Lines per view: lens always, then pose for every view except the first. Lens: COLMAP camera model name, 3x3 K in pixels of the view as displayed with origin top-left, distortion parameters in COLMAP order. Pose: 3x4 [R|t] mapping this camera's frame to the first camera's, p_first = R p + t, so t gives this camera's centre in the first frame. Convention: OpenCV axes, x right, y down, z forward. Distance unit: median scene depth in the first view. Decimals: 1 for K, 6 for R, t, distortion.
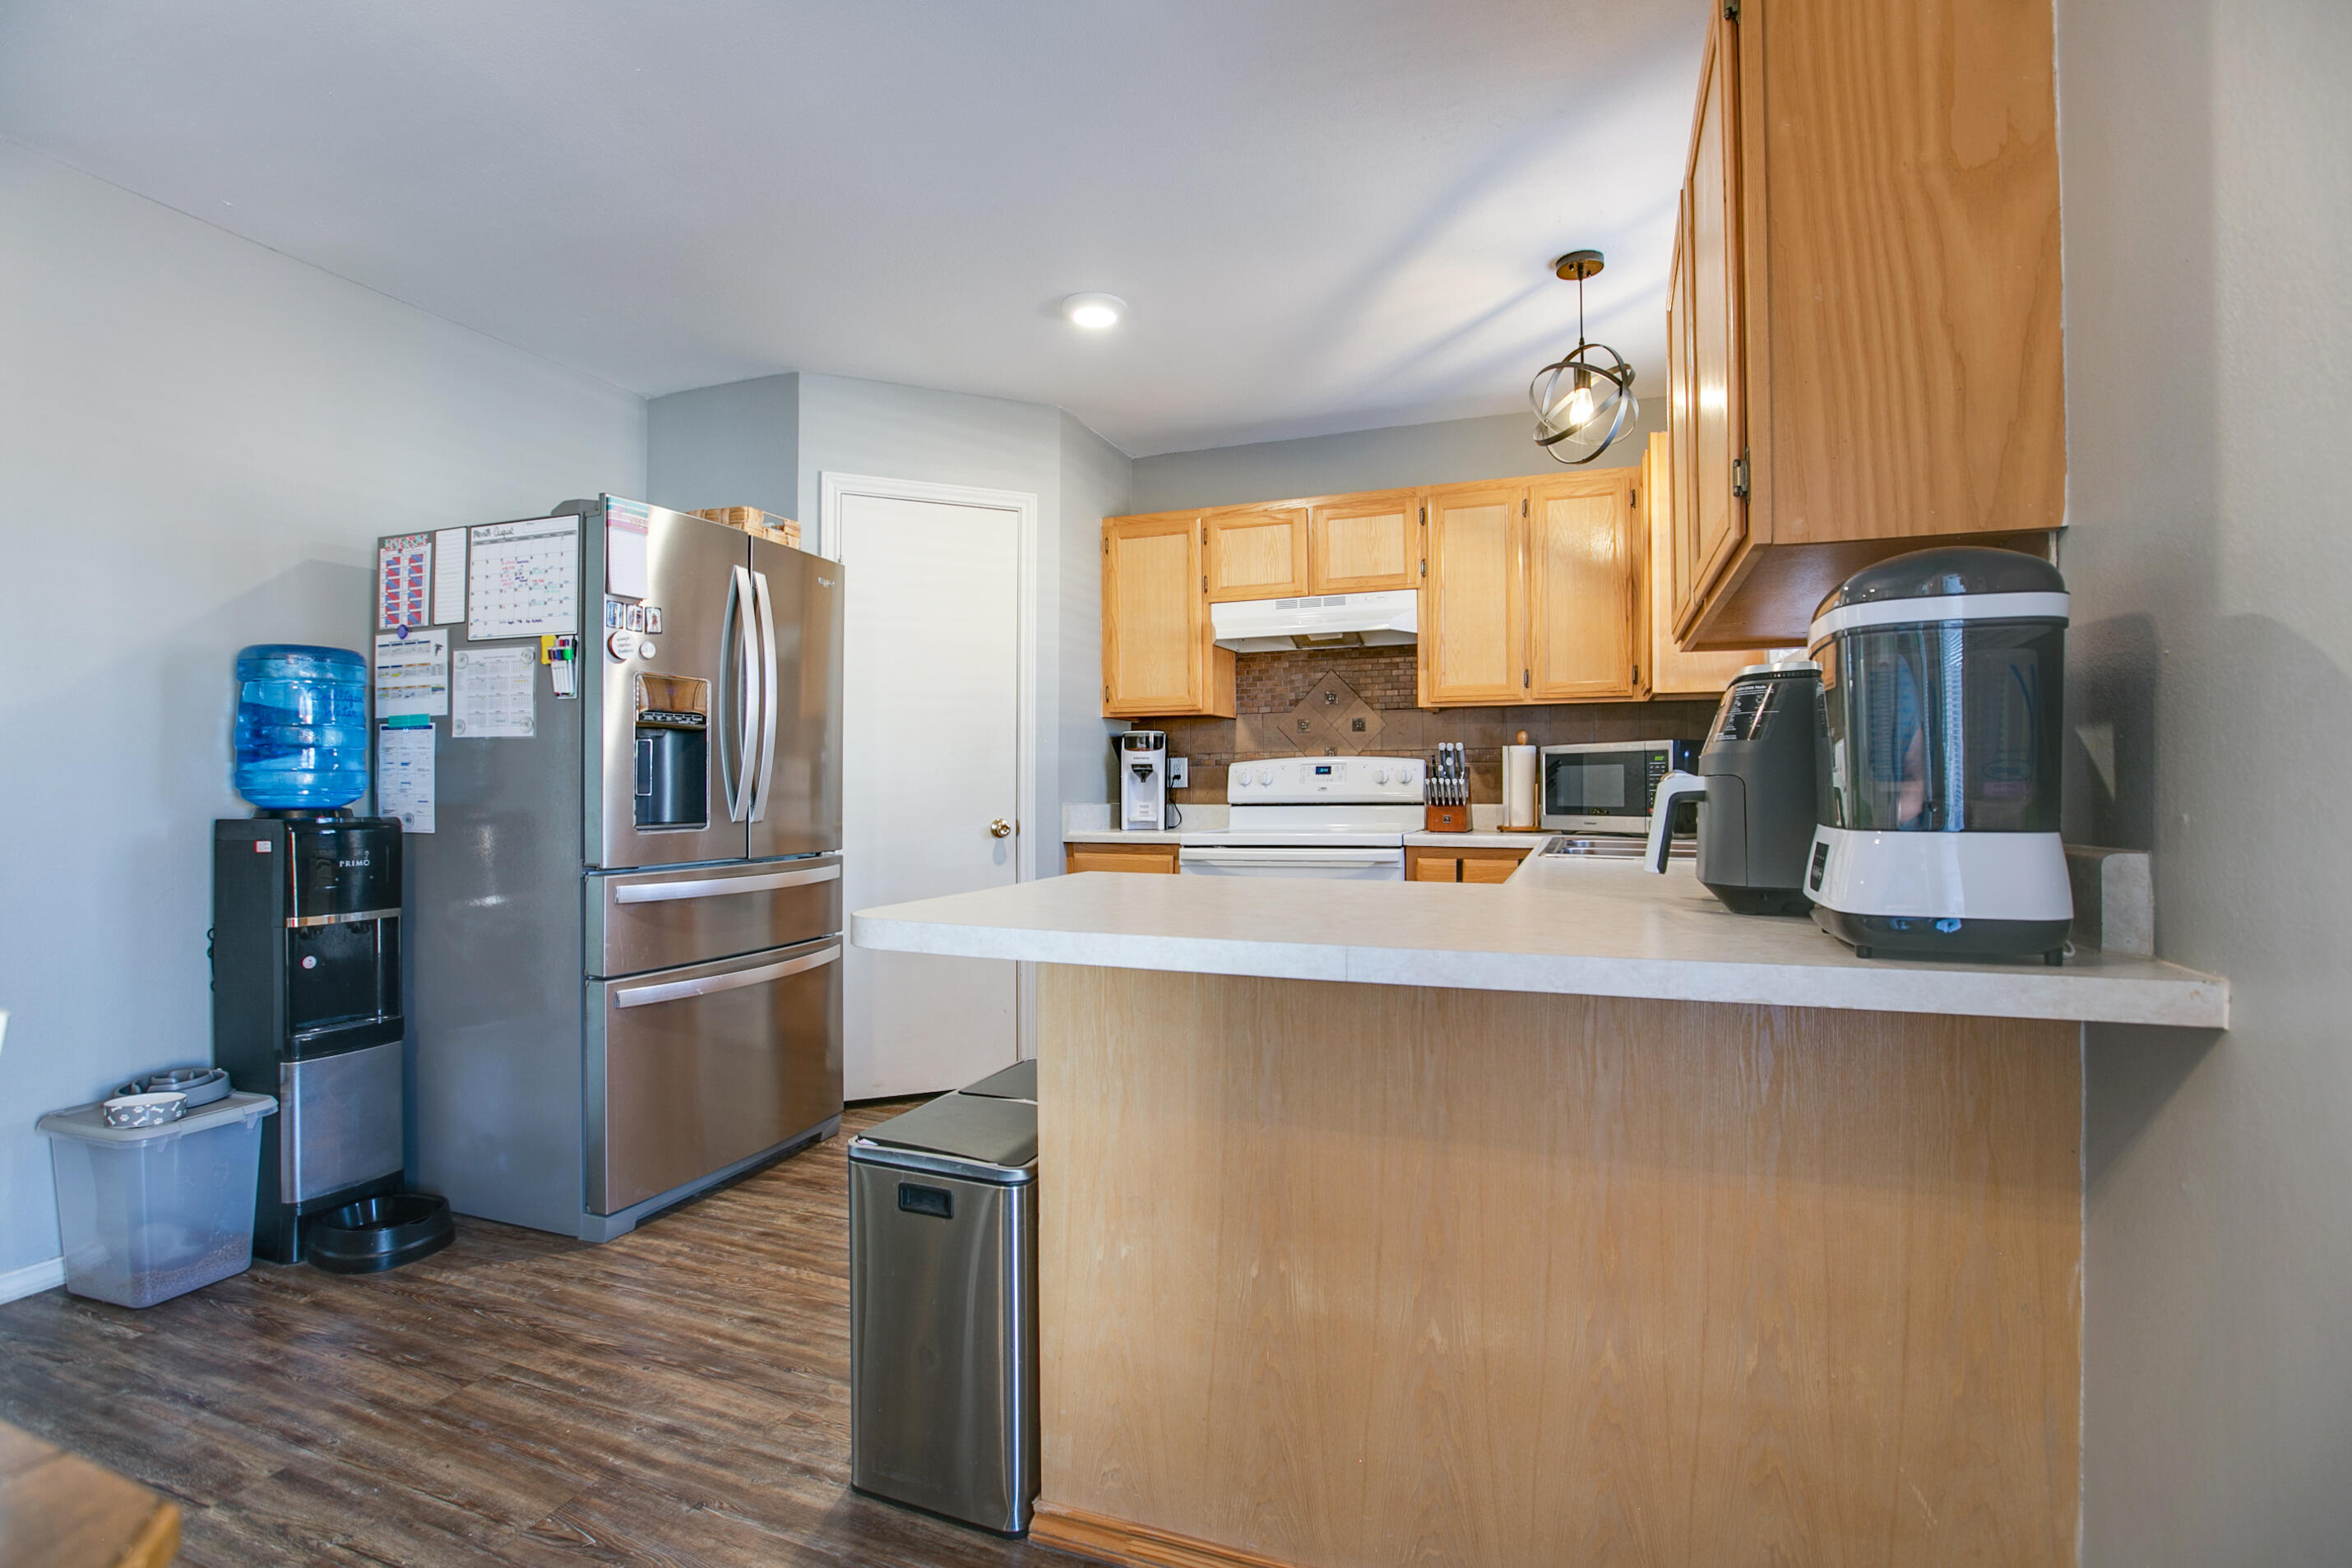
lens RADIAL K [[1103.0, 0, 1181.6], [0, 1103.0, 790.2], [0, 0, 1]] dist [-0.040954, 0.012301]
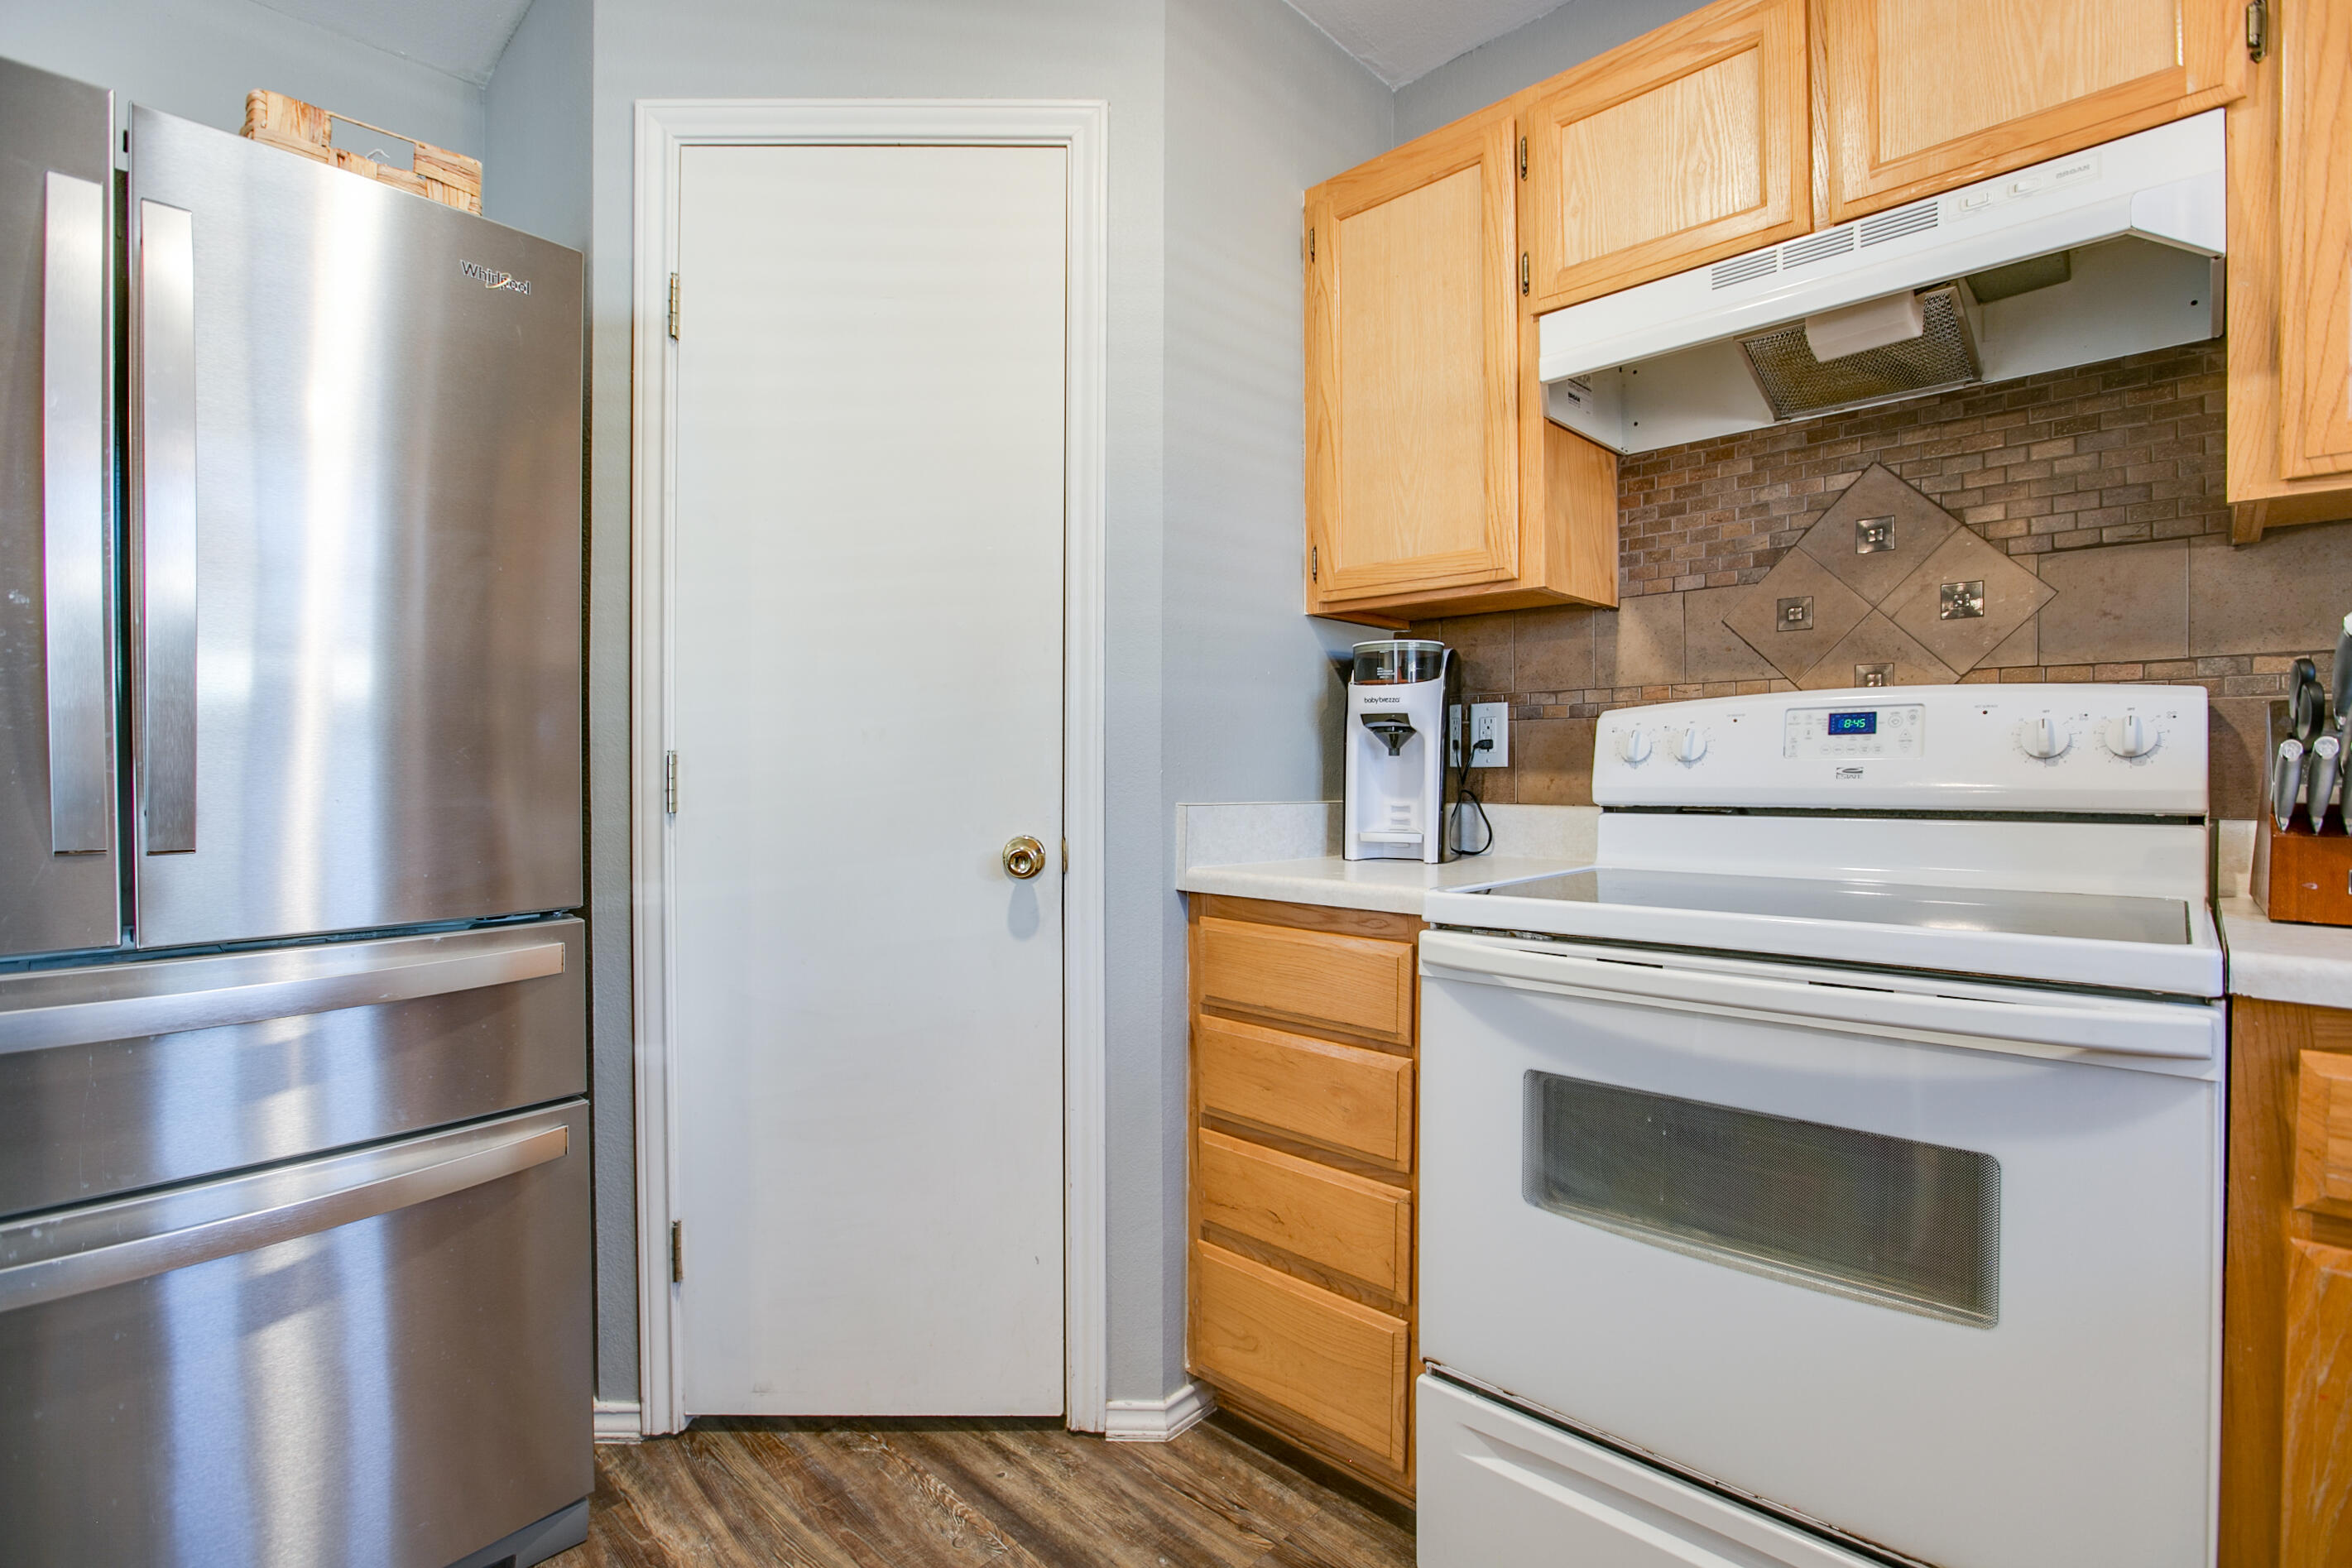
lens RADIAL K [[1103.0, 0, 1169.7], [0, 1103.0, 774.0], [0, 0, 1]] dist [-0.040954, 0.012301]
pose [[0.919289, 0.006544, -0.393529, 0.058582], [-0.004154, 0.999967, 0.006925, -0.002250], [0.393561, -0.004731, 0.919286, 0.551738]]
